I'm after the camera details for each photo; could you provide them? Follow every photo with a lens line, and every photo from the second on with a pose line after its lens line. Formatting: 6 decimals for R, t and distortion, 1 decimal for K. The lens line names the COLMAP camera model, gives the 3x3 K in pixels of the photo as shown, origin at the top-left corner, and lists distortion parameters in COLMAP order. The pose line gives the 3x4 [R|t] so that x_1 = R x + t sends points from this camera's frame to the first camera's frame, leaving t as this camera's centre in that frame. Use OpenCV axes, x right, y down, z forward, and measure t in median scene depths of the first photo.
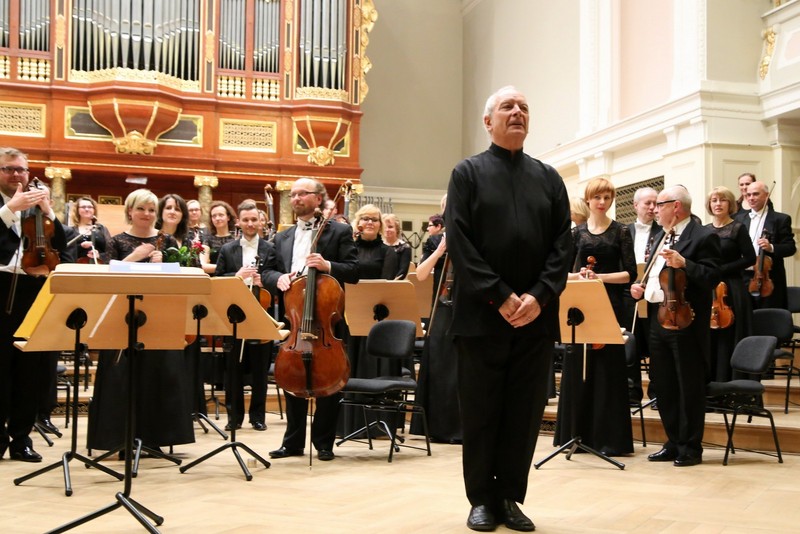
lens RADIAL K [[881.4, 0, 402.2], [0, 881.4, 297.7], [0, 0, 1]] dist [0.002202, 0.050492]
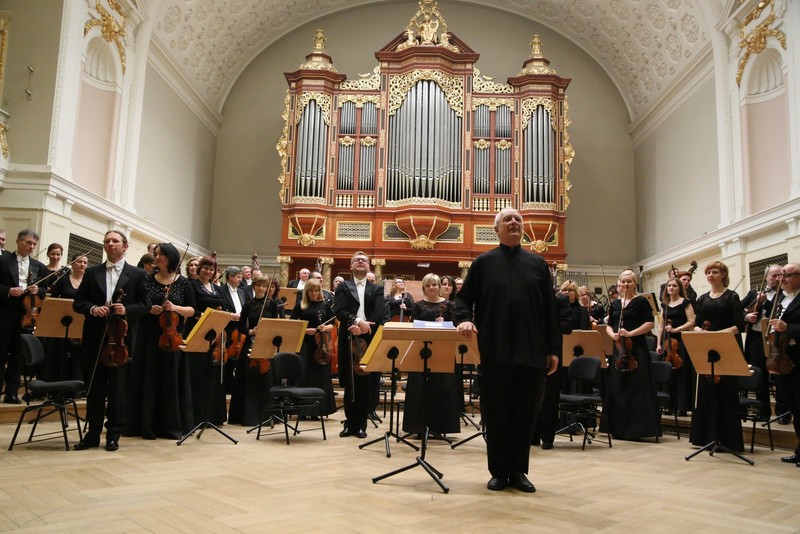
lens RADIAL K [[616.8, 0, 400.0], [0, 616.8, 267.0], [0, 0, 1]] dist [-0.097816, 0.093366]
pose [[0.949202, -0.023622, -0.313779, 0.014976], [-0.010277, 0.994319, -0.105942, -0.010874], [0.314499, 0.103785, 0.943567, -0.094857]]
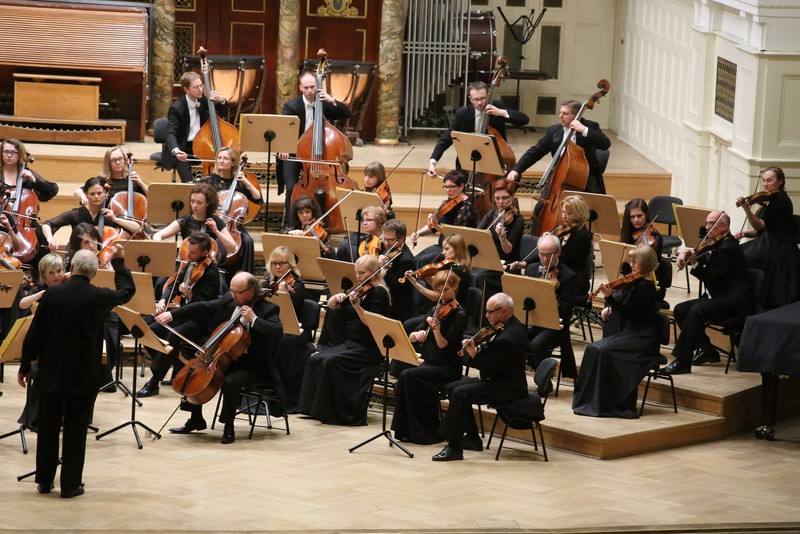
lens RADIAL K [[3819.3, 0, 400.0], [0, 3819.3, 267.0], [0, 0, 1]] dist [1.537166, 0.906083]
pose [[0.982002, 0.060805, -0.178815, 0.917045], [-0.027825, 0.983005, 0.181461, -0.842851], [0.186809, -0.173219, 0.967004, -3.378391]]
